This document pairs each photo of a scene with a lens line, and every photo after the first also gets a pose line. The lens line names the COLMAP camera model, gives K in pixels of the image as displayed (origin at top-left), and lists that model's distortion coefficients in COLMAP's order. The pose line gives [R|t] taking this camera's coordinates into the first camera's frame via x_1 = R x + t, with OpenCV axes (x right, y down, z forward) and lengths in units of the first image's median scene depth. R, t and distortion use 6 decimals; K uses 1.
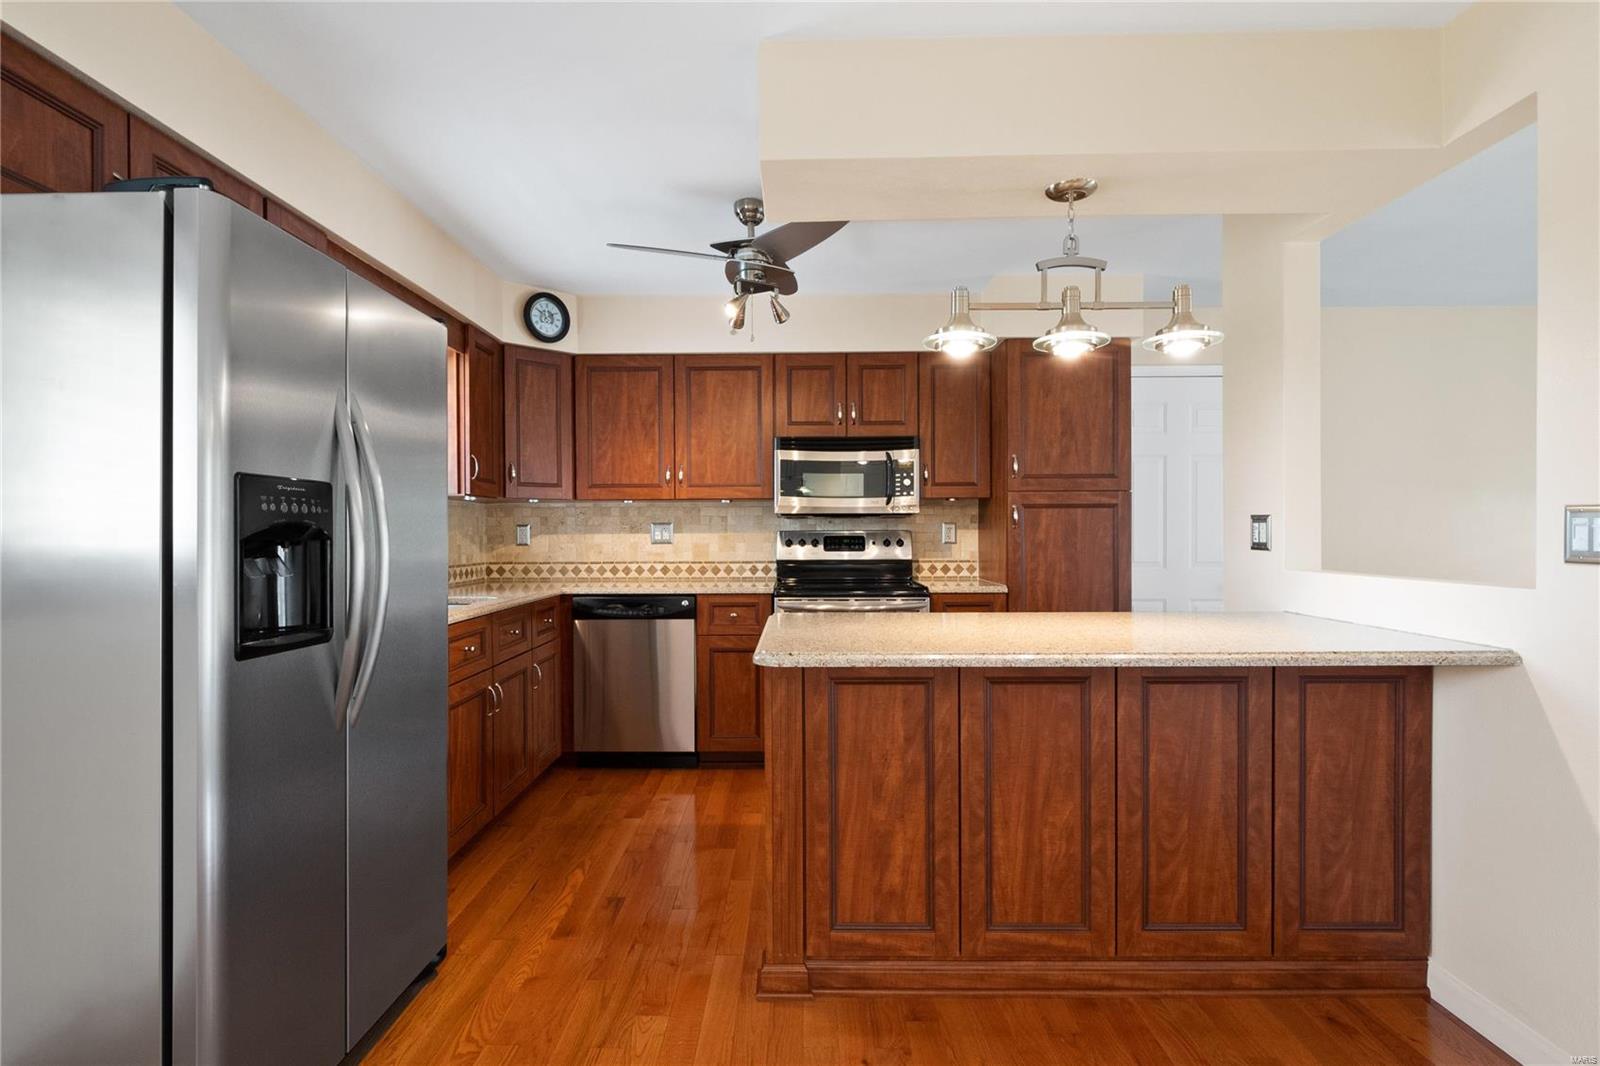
lens RADIAL K [[828.9, 0, 786.9], [0, 828.9, 536.3], [0, 0, 1]] dist [-0.005580, -0.000631]
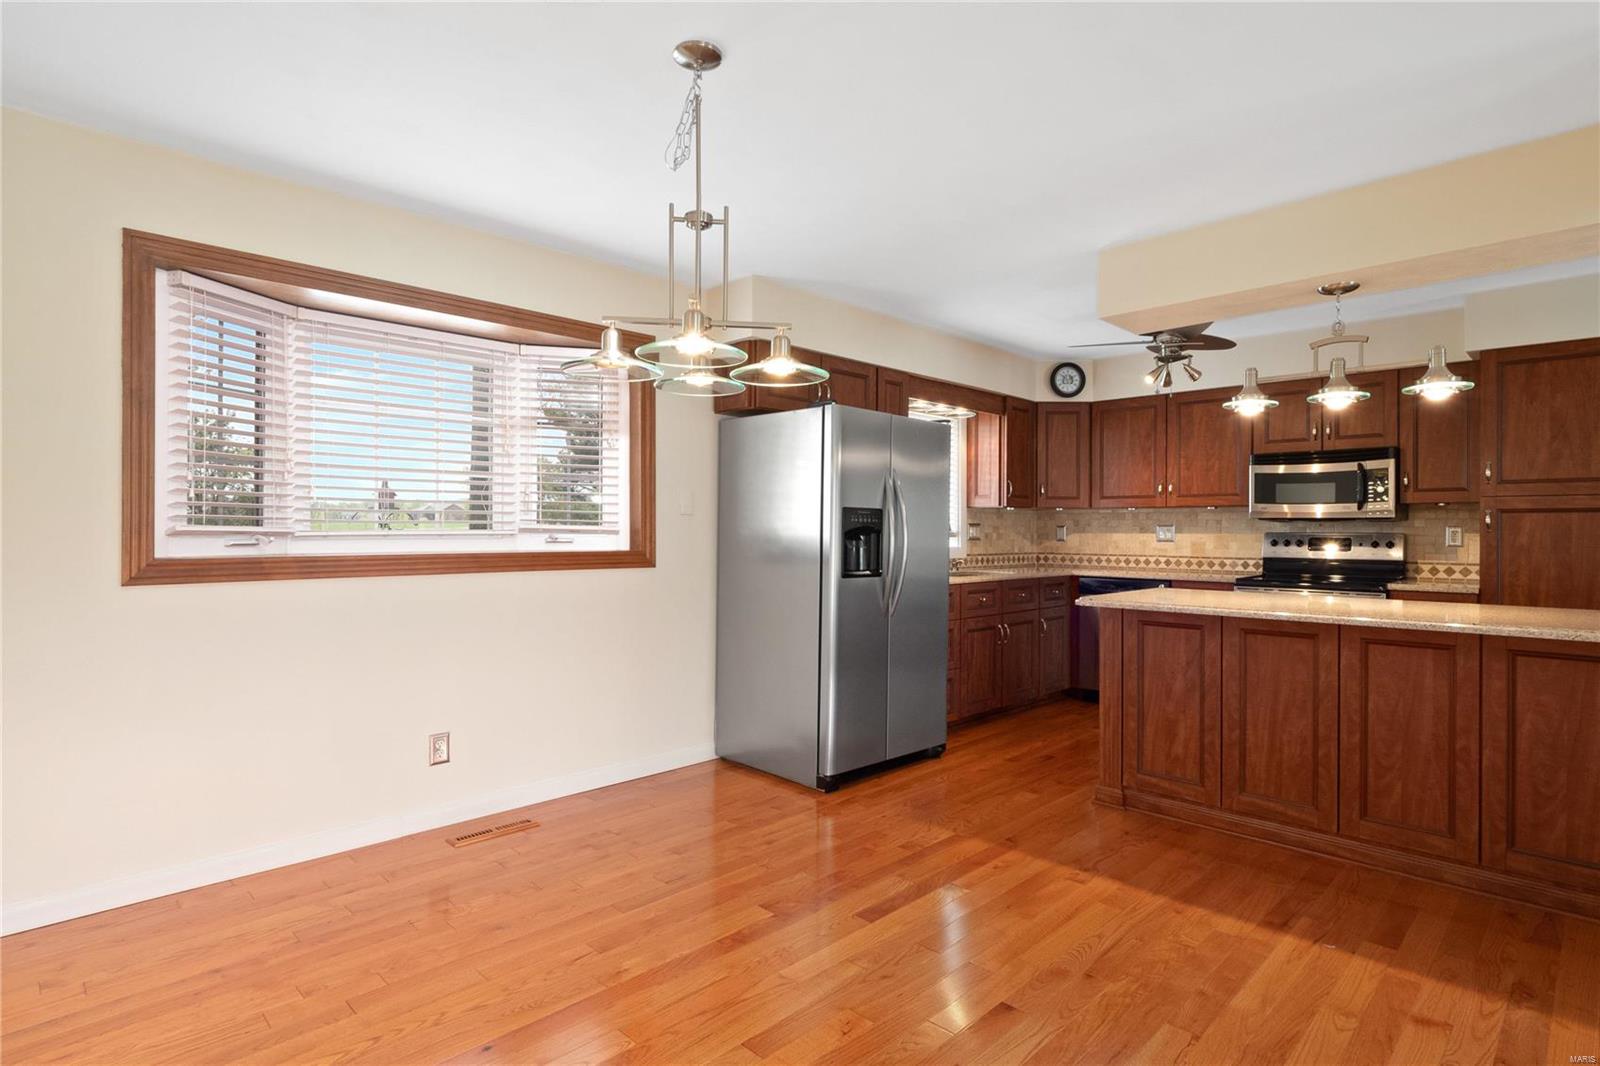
lens RADIAL K [[828.9, 0, 773.4], [0, 828.9, 529.8], [0, 0, 1]] dist [-0.005580, -0.000631]
pose [[0.705212, 0.008374, -0.708947, 0.662298], [-0.013302, 0.999911, -0.001422, 0.001373], [0.708872, 0.010433, 0.705260, -0.643787]]
